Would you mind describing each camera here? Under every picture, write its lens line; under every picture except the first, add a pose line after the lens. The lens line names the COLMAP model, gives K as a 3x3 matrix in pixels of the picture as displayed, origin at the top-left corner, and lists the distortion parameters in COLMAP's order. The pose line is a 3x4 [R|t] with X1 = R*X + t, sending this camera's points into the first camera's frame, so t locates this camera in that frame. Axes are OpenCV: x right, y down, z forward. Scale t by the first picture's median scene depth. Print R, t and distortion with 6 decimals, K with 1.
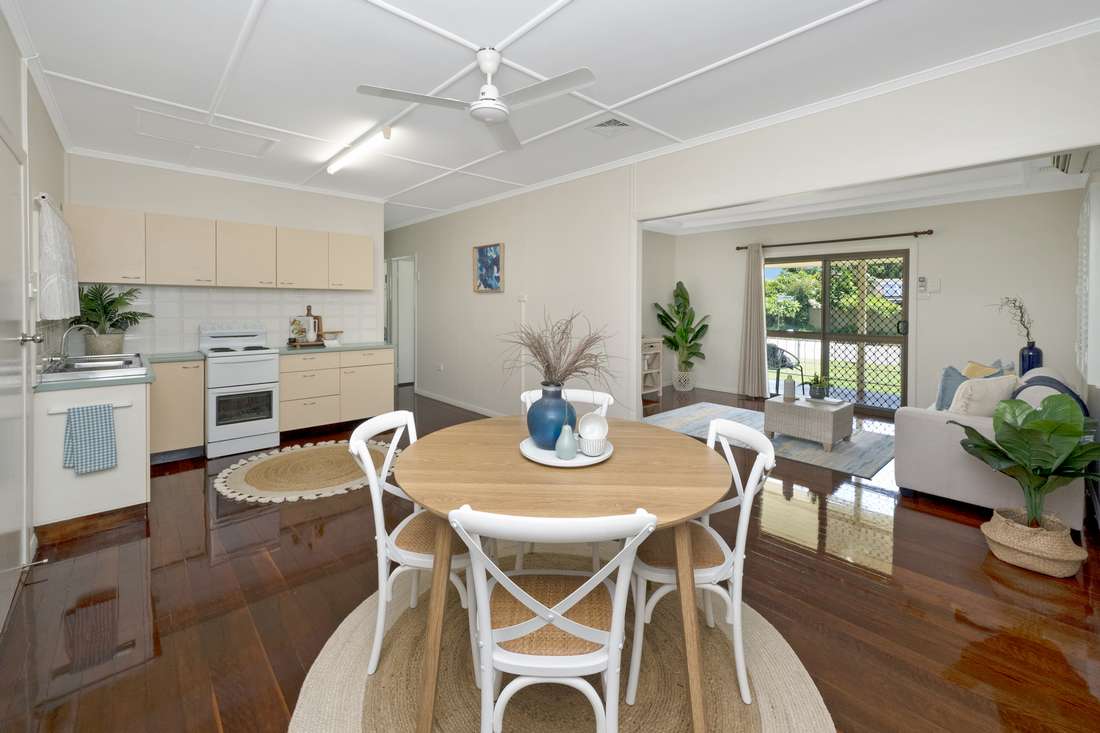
lens RADIAL K [[449.1, 0, 551.8], [0, 449.1, 308.1], [0, 0, 1]] dist [-0.000945, -0.000229]
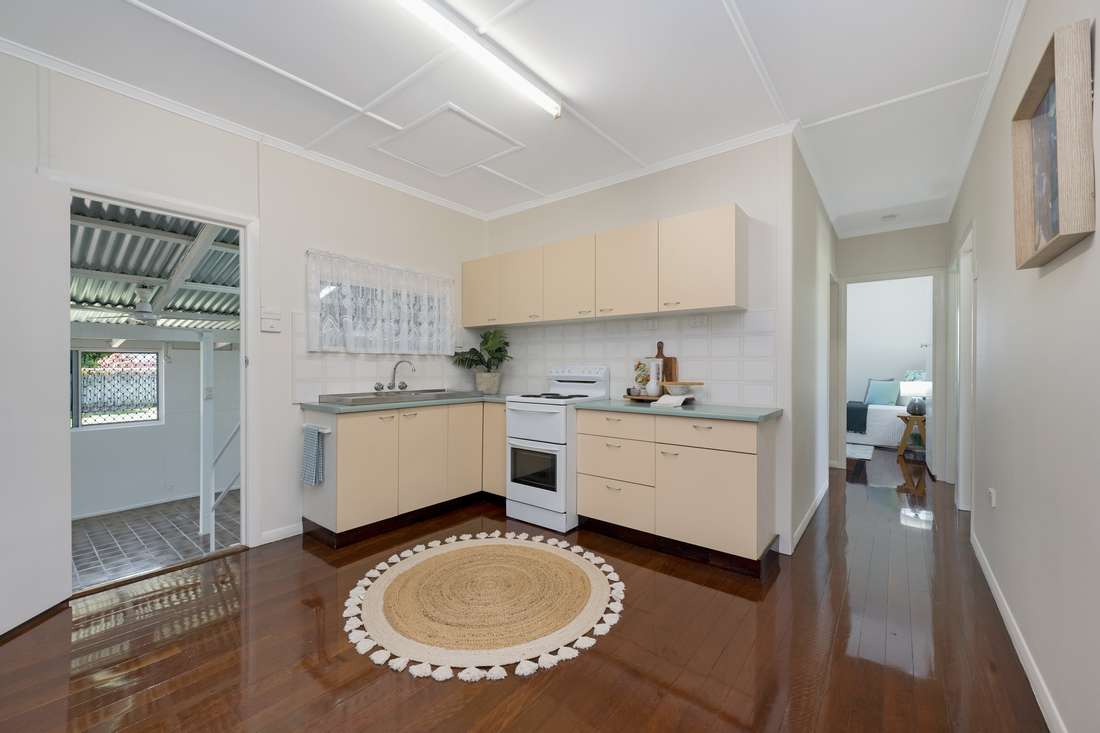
lens RADIAL K [[439.8, 0, 550.0], [0, 439.8, 366.5], [0, 0, 1]] dist [0.000161, -0.000001]
pose [[0.151785, -0.001233, -0.988413, 0.055643], [-0.010964, 0.999936, -0.002931, 0.025627], [0.988353, 0.011282, 0.151762, 0.544732]]
